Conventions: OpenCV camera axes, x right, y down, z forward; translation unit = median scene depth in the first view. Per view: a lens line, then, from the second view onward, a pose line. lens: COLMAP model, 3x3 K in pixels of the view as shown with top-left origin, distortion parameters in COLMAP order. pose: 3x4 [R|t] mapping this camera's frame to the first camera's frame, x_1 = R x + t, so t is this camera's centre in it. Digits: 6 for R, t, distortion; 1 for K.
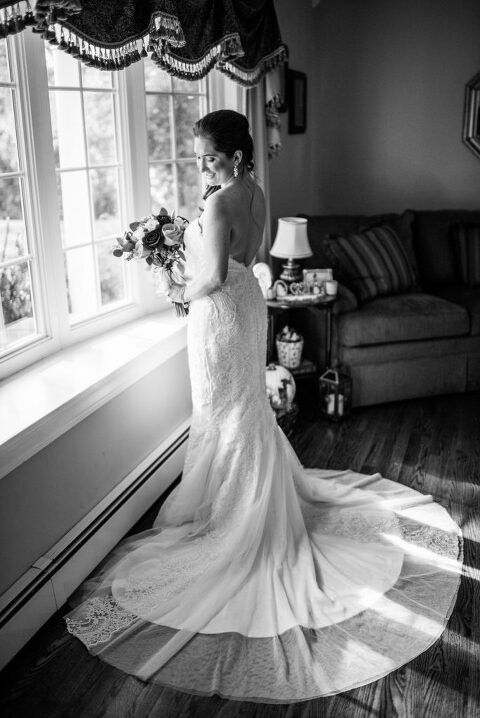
lens RADIAL K [[720.5, 0, 240.0], [0, 720.5, 359.0], [0, 0, 1]] dist [-0.108929, 0.136174]
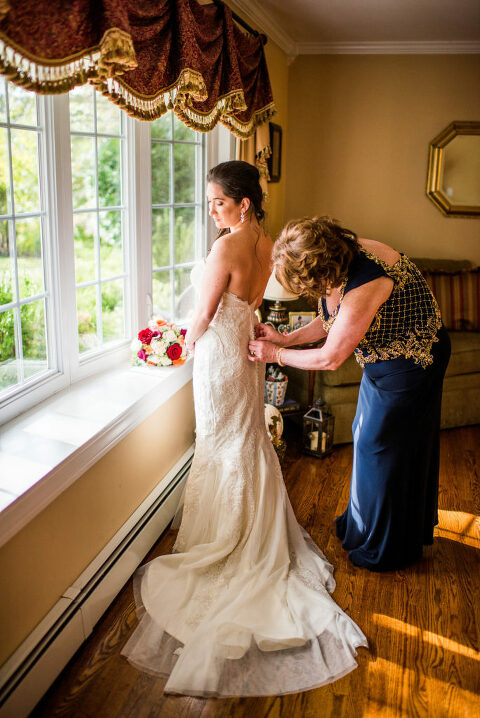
lens RADIAL K [[720.5, 0, 240.0], [0, 720.5, 359.0], [0, 0, 1]] dist [-0.108929, 0.136174]
pose [[0.995226, 0.014228, 0.096551, -0.088809], [-0.008566, 0.998233, -0.058807, 0.006762], [-0.097217, 0.057699, 0.993589, -0.033288]]
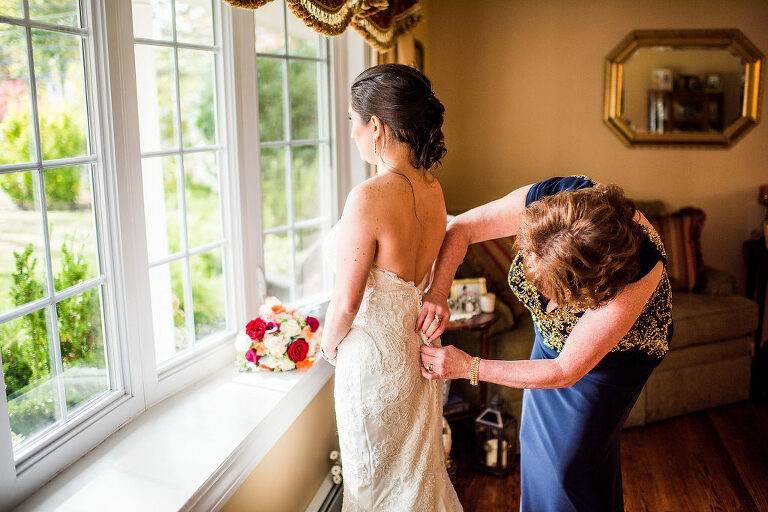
lens RADIAL K [[770.7, 0, 384.0], [0, 770.7, 256.0], [0, 0, 1]] dist [-0.108929, 0.136174]
pose [[0.992713, -0.015728, 0.119470, -0.088088], [0.030981, 0.991430, -0.126916, -0.049702], [-0.116450, 0.129692, 0.984693, 0.193451]]
